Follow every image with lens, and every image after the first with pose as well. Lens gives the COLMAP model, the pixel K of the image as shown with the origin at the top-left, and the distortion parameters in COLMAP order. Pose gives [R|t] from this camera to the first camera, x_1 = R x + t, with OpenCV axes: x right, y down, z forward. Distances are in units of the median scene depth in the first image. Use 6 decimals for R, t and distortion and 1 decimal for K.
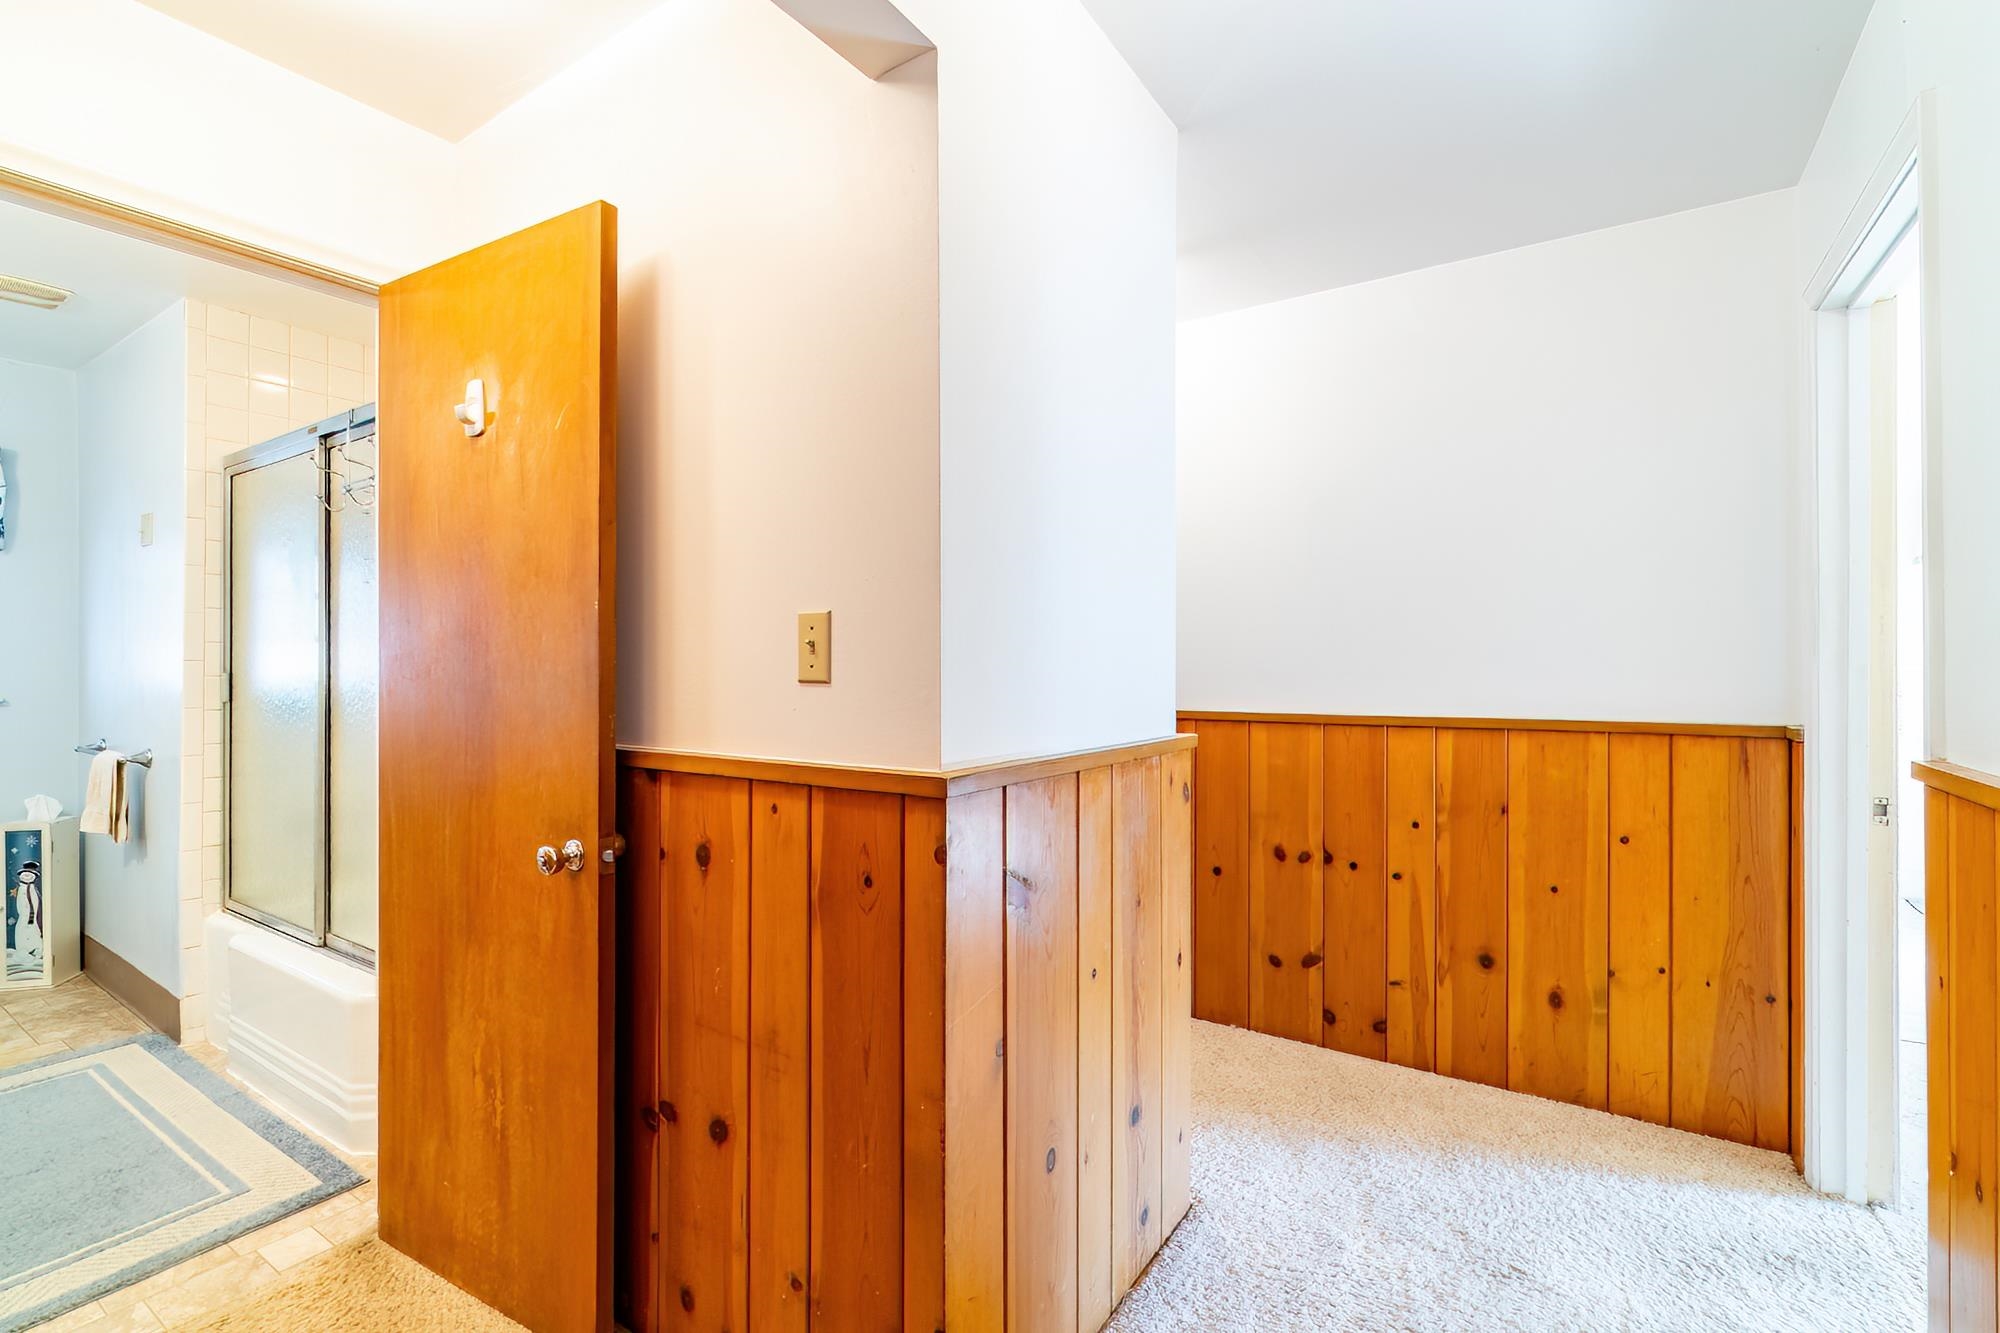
lens RADIAL K [[846.8, 0, 1002.3], [0, 846.8, 665.6], [0, 0, 1]] dist [-0.013597, -0.000197]
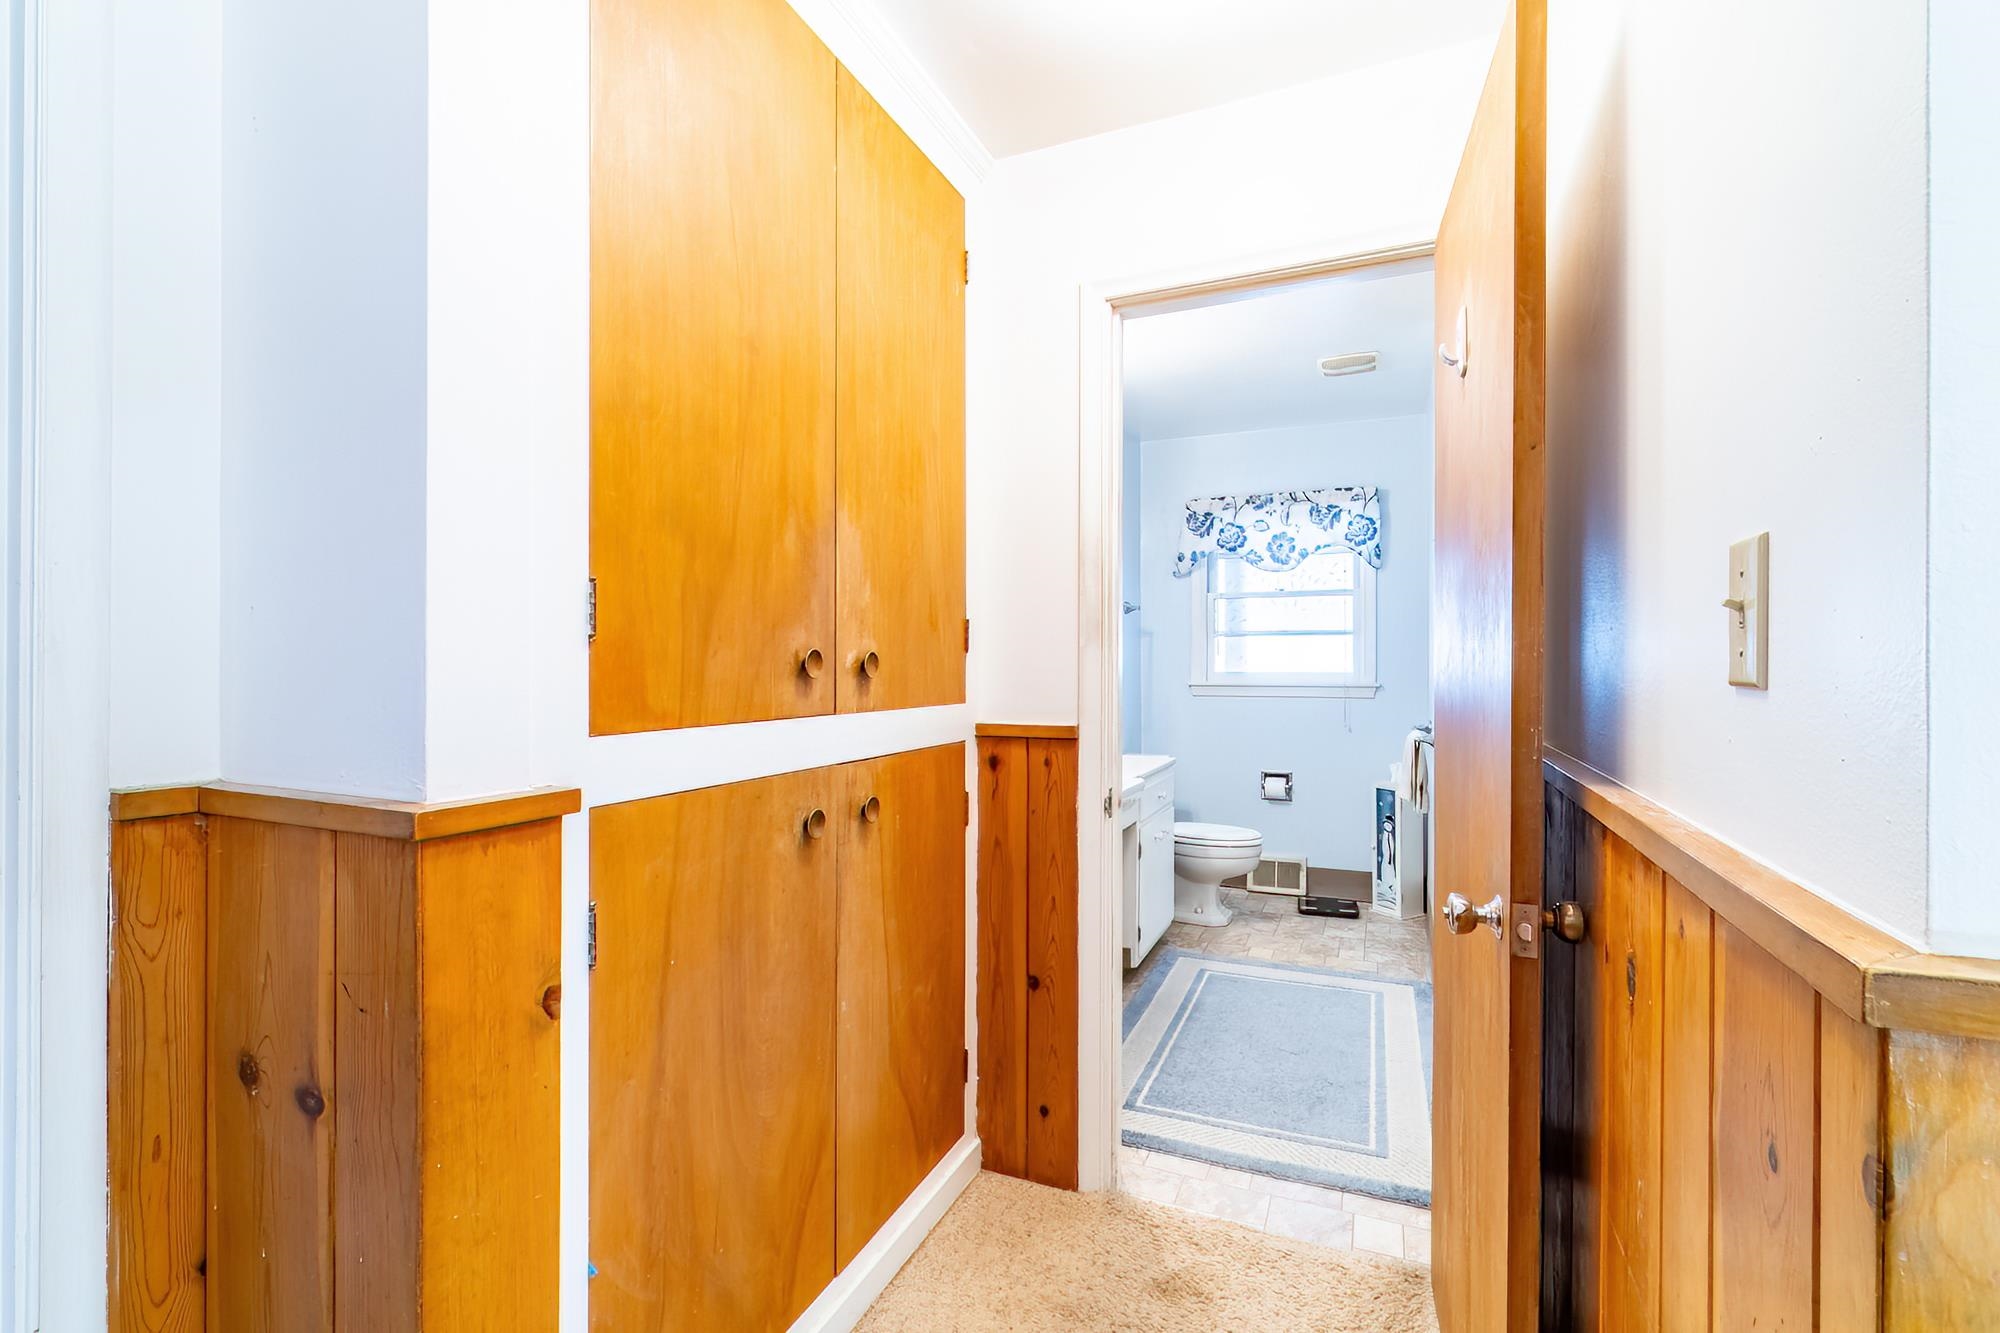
lens RADIAL K [[912.1, 0, 1026.5], [0, 912.1, 663.3], [0, 0, 1]] dist [0.000007, 0.000073]
pose [[0.177754, 0.003555, -0.984069, 0.100245], [0.000709, 0.999993, 0.003740, 0.001919], [0.984075, -0.001363, 0.177750, 0.243660]]
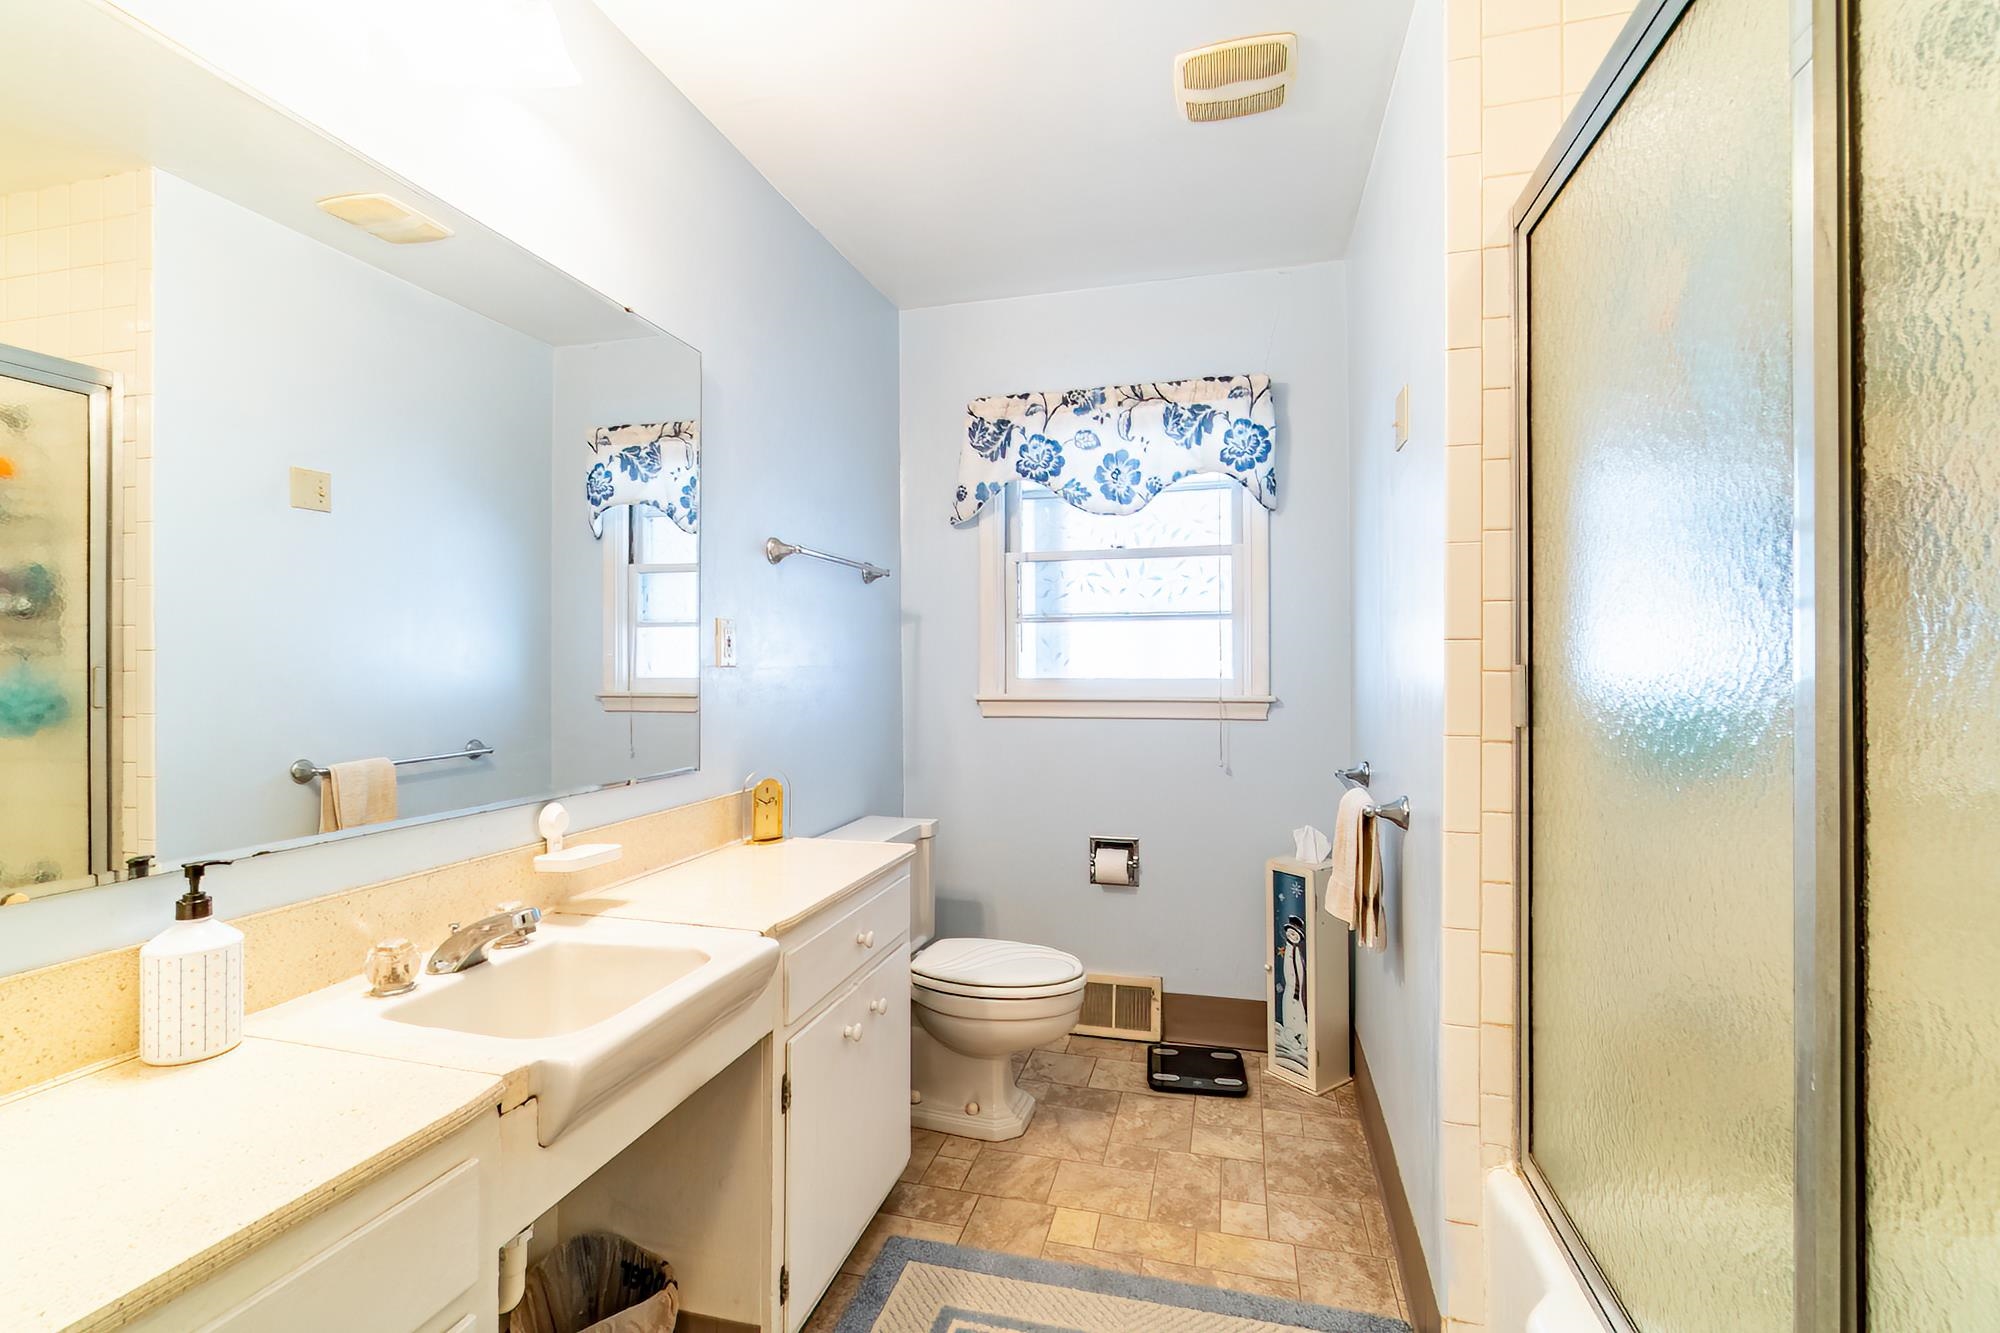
lens RADIAL K [[894.4, 0, 989.4], [0, 894.4, 659.5], [0, 0, 1]] dist [0.000023, -0.000279]
pose [[0.278127, -0.004706, -0.960533, -0.532542], [0.004381, 0.999984, -0.003631, 0.006032], [0.960534, -0.003199, 0.278143, 0.577797]]
